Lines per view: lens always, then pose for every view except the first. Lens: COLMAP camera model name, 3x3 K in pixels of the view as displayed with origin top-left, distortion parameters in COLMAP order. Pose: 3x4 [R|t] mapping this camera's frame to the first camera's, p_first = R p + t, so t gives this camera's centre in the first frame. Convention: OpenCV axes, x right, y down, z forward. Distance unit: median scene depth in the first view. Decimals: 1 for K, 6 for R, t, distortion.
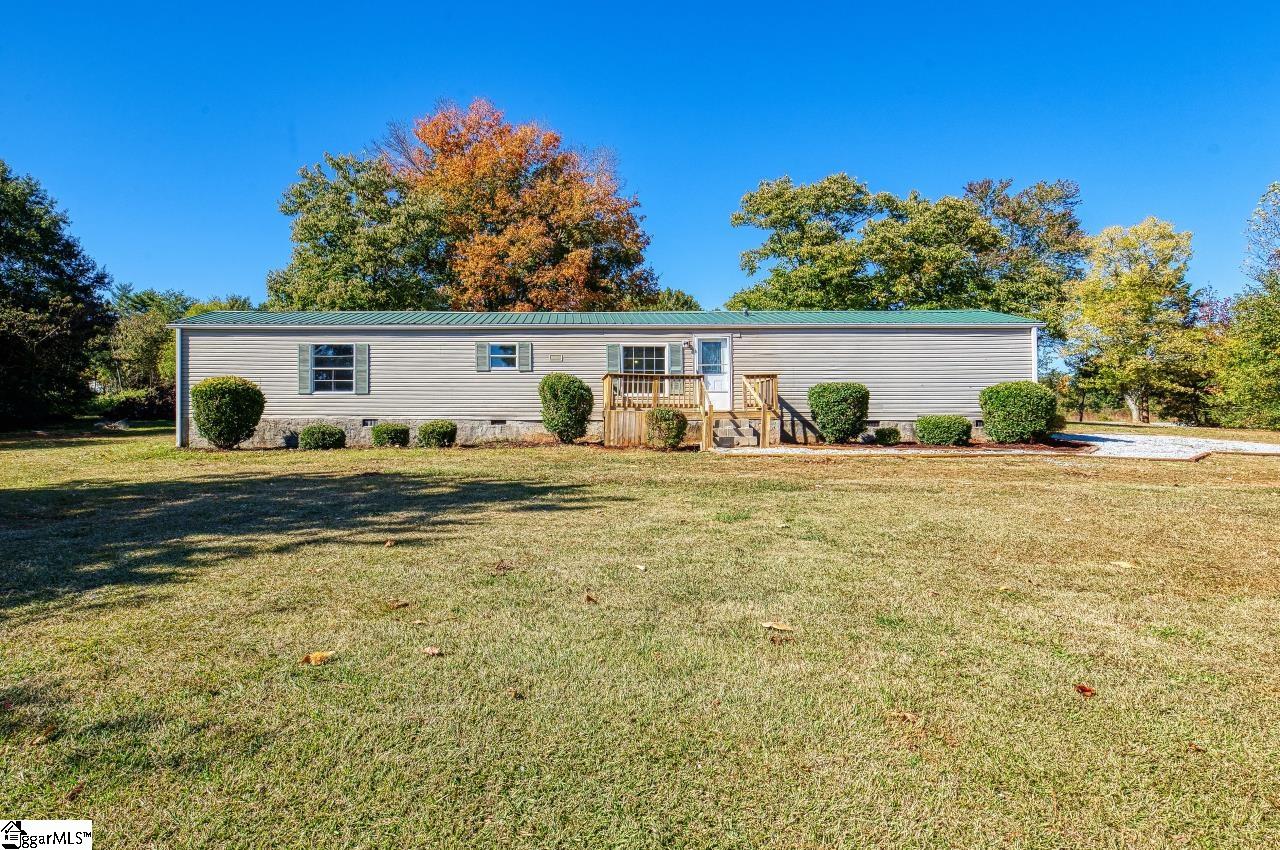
lens RADIAL K [[660.6, 0, 640.0], [0, 660.6, 425.0], [0, 0, 1]] dist [-0.001082, -0.001432]
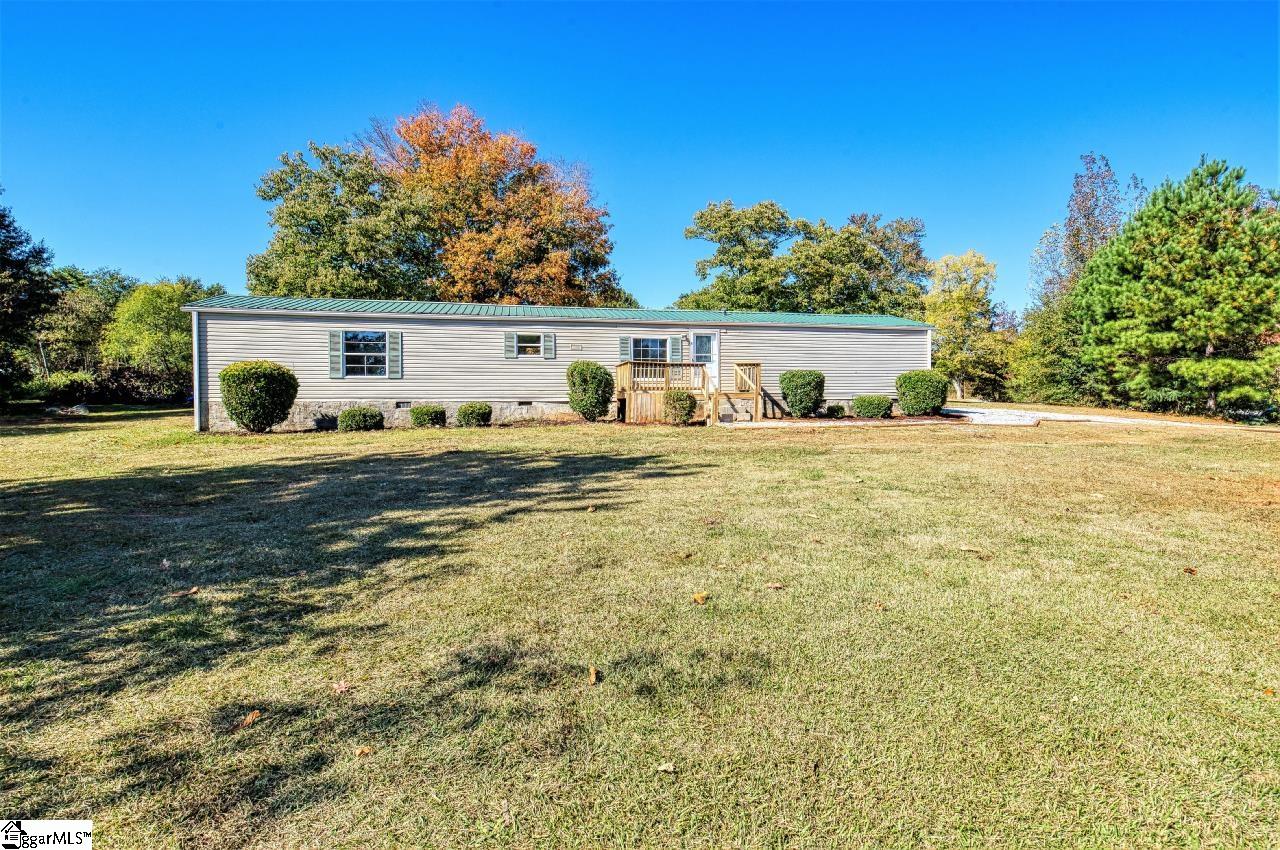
lens RADIAL K [[570.8, 0, 640.0], [0, 570.8, 425.0], [0, 0, 1]] dist [-0.000133, -0.001278]
pose [[0.969699, -0.018290, 0.243619, -0.213105], [0.009179, 0.999217, 0.038484, -0.002682], [-0.244132, -0.035082, 0.969107, 0.002504]]
